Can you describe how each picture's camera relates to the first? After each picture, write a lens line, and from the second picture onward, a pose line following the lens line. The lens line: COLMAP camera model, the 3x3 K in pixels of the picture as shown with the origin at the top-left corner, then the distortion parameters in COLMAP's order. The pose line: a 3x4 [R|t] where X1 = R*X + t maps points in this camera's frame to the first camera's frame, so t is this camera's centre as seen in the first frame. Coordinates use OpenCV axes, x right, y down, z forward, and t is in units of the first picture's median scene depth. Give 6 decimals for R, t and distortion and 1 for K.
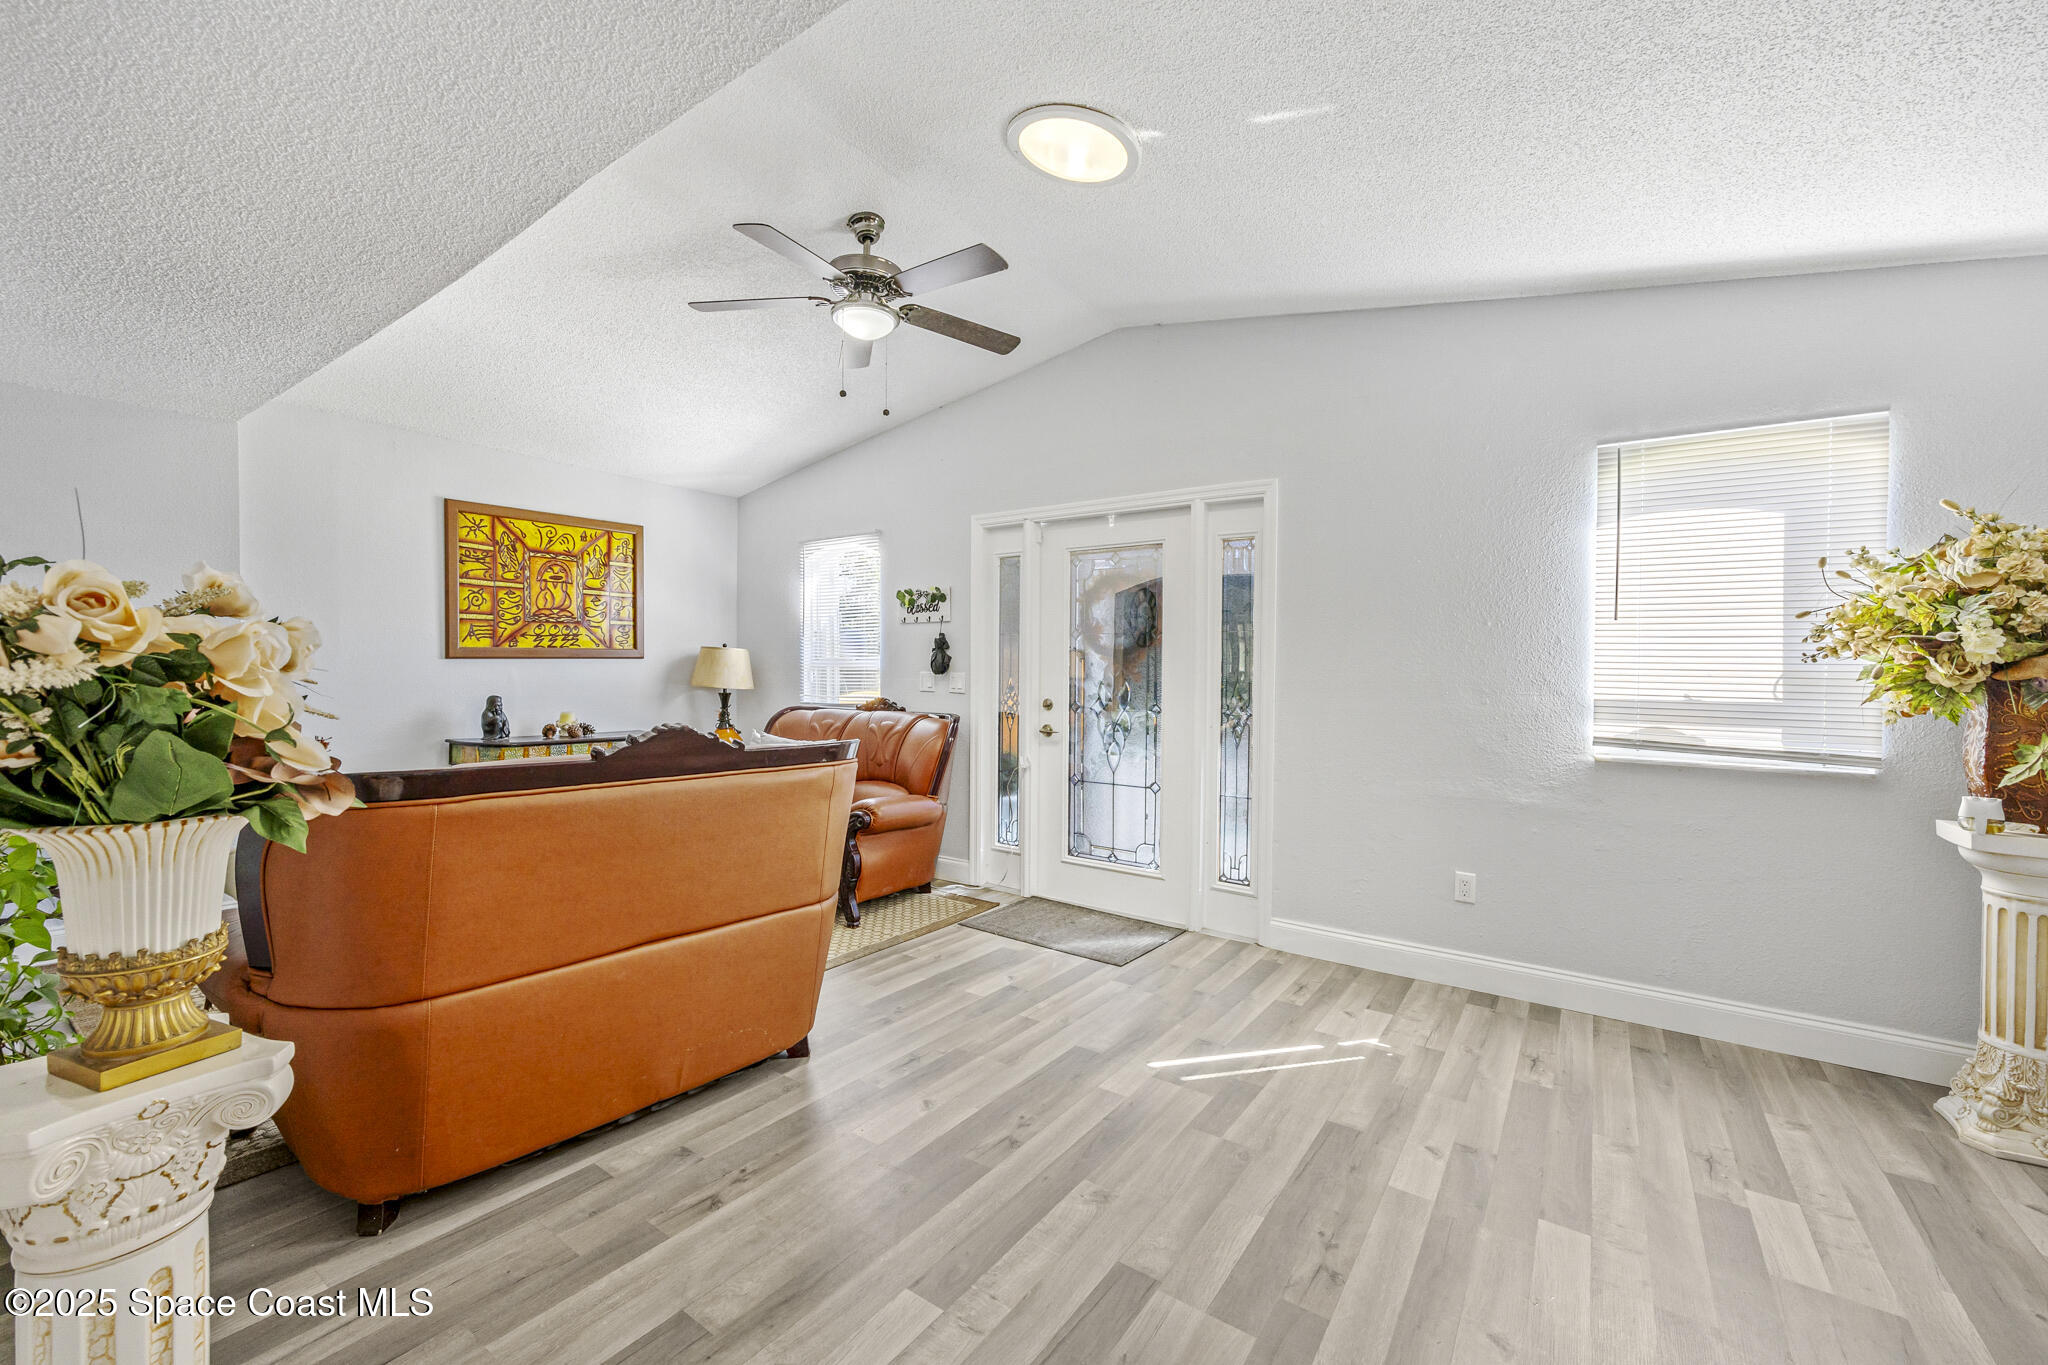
lens RADIAL K [[813.7, 0, 1005.7], [0, 813.7, 691.1], [0, 0, 1]] dist [-0.001817, -0.002684]
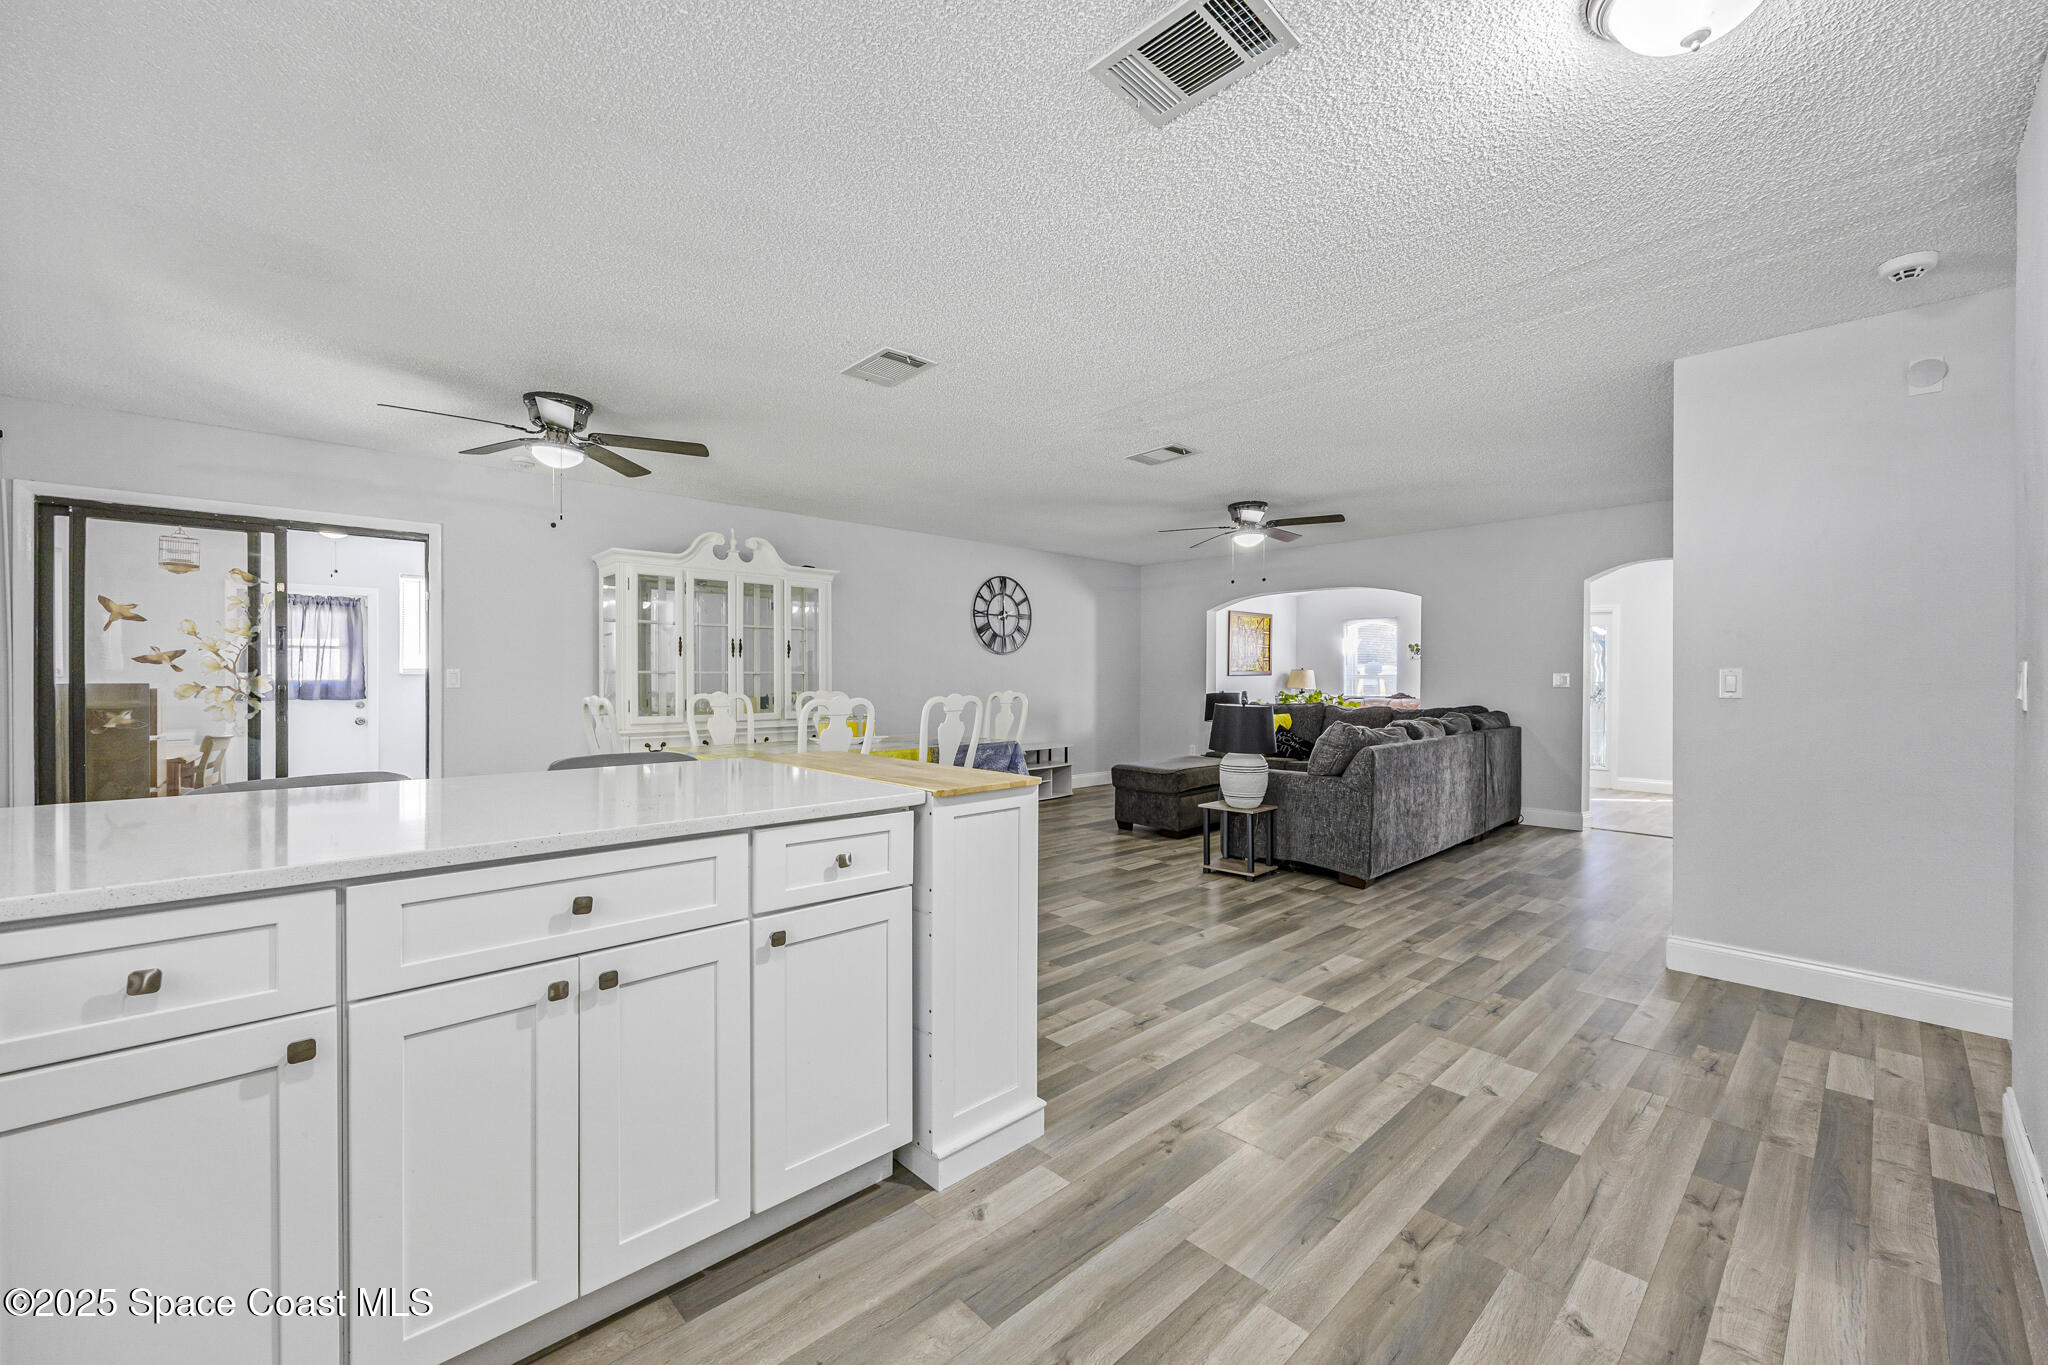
lens RADIAL K [[813.7, 0, 1022.8], [0, 813.7, 678.2], [0, 0, 1]] dist [-0.001817, -0.002684]
pose [[0.985263, -0.001327, -0.171044, -0.868086], [-0.003842, 0.999546, -0.029888, 0.043197], [0.171006, 0.030105, 0.984810, -1.509778]]
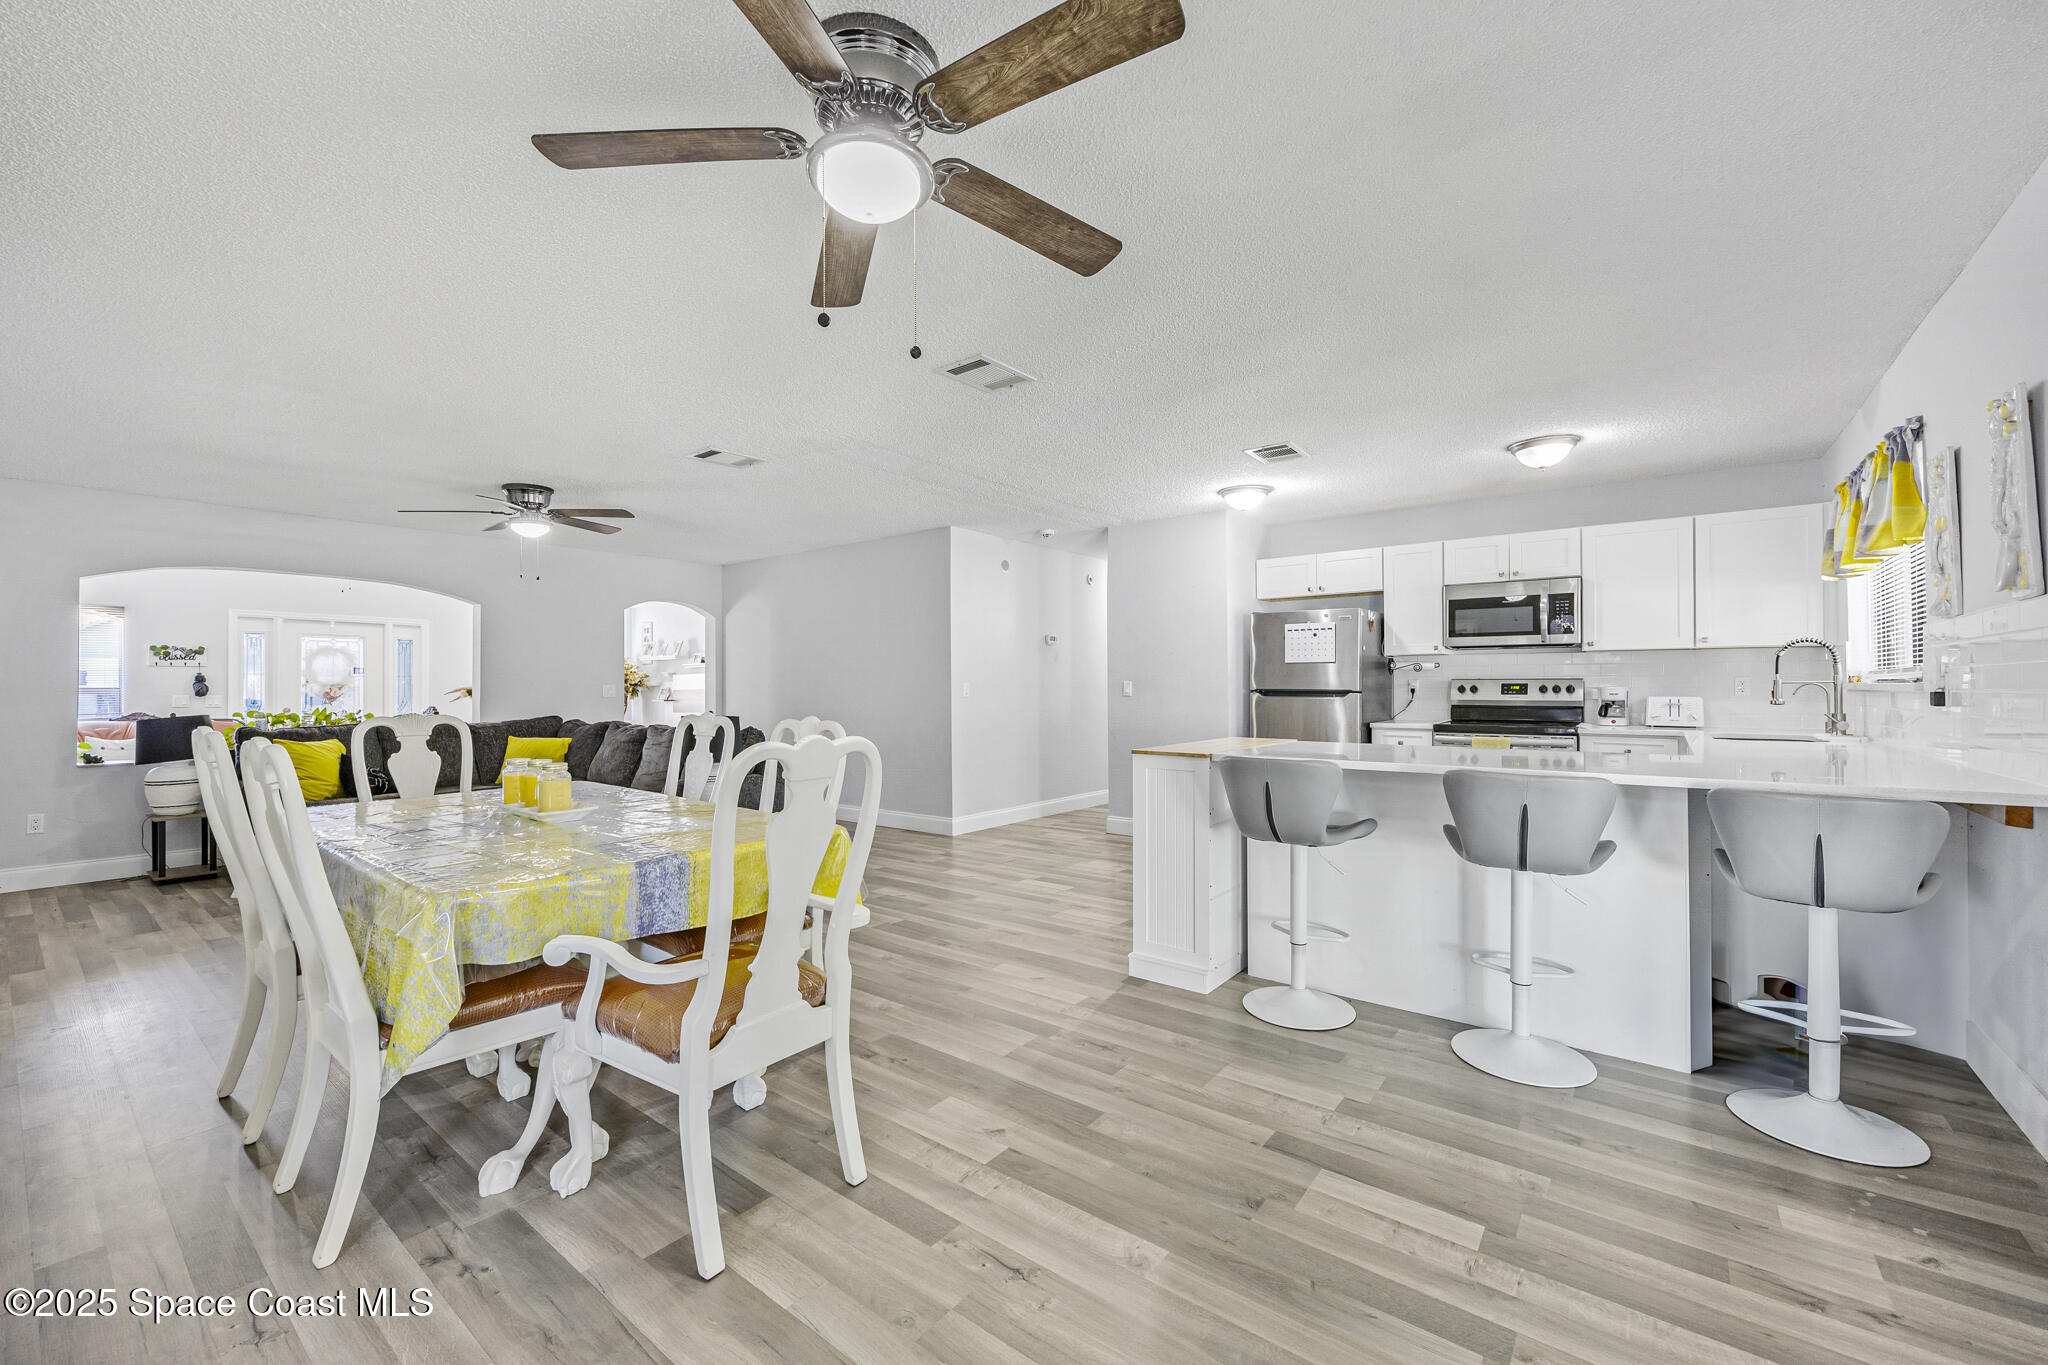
lens RADIAL K [[813.7, 0, 1031.4], [0, 813.7, 675.0], [0, 0, 1]] dist [-0.001817, -0.002684]
pose [[0.015304, 0.008624, 0.999846, -1.871040], [0.036403, 0.999295, -0.009176, 0.014873], [-0.999220, 0.036538, 0.014979, -0.837568]]
